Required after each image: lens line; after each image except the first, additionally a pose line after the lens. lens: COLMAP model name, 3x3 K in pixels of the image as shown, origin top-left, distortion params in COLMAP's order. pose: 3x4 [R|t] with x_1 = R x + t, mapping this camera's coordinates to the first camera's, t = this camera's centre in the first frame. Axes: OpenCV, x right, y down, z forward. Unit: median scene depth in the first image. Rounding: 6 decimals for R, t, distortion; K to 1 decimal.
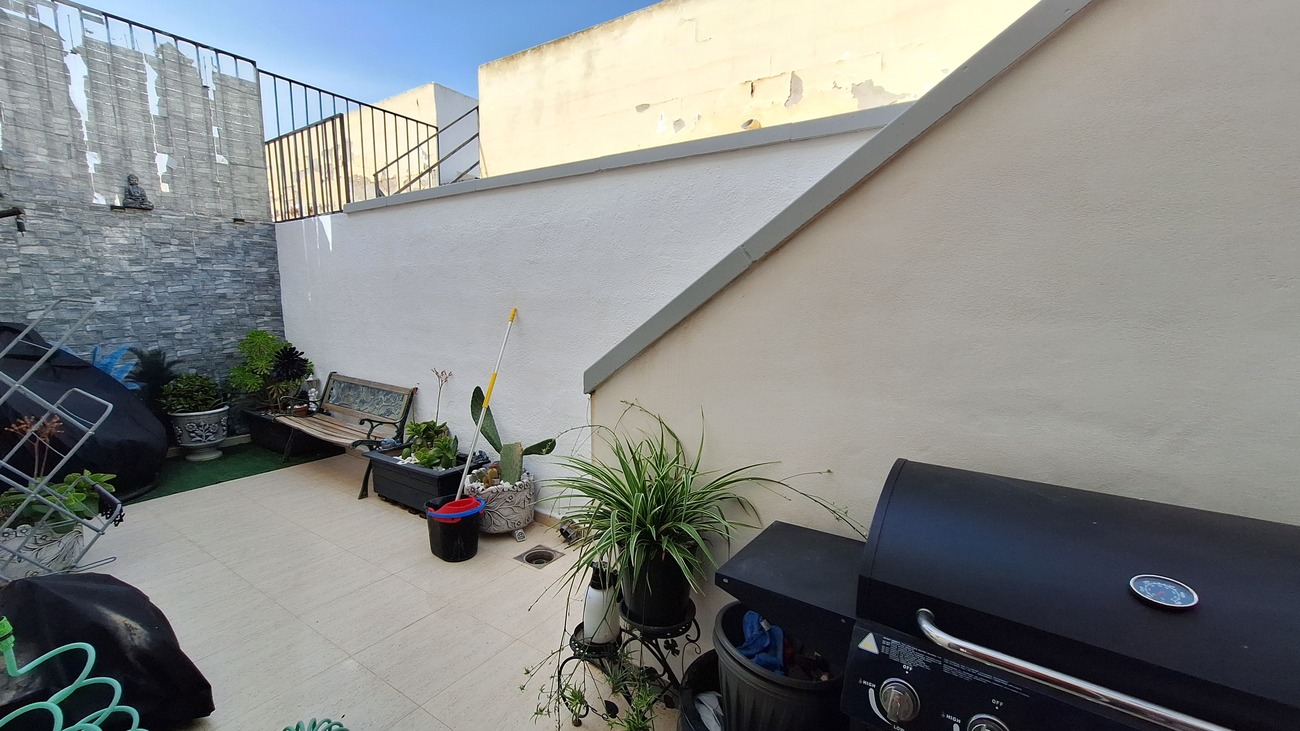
lens RADIAL K [[519.5, 0, 641.0], [0, 519.5, 366.9], [0, 0, 1]] dist [-0.002634, 0.000899]
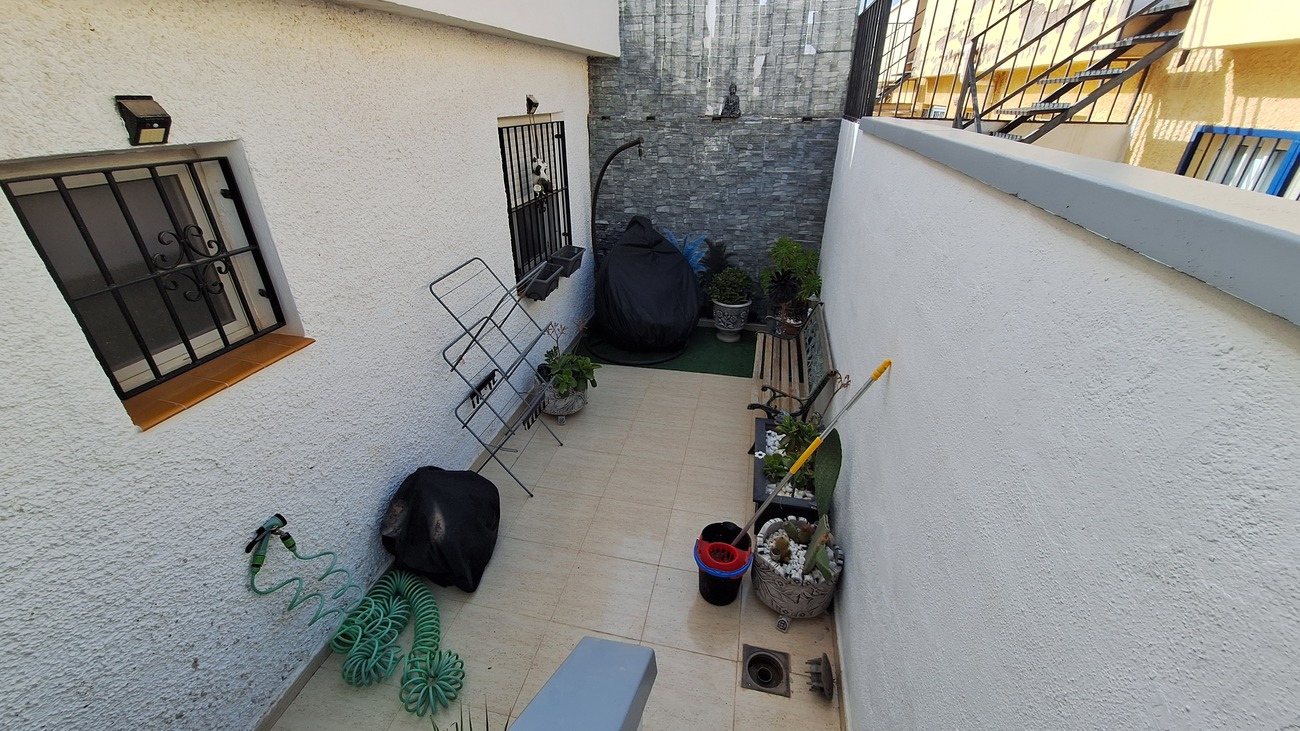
lens RADIAL K [[519.5, 0, 644.0], [0, 519.5, 367.5], [0, 0, 1]] dist [-0.002634, 0.000899]
pose [[0.357441, 0.431091, -0.828491, 0.136441], [-0.121911, 0.901043, 0.416245, -0.251009], [0.925945, -0.047781, 0.374624, 0.356931]]
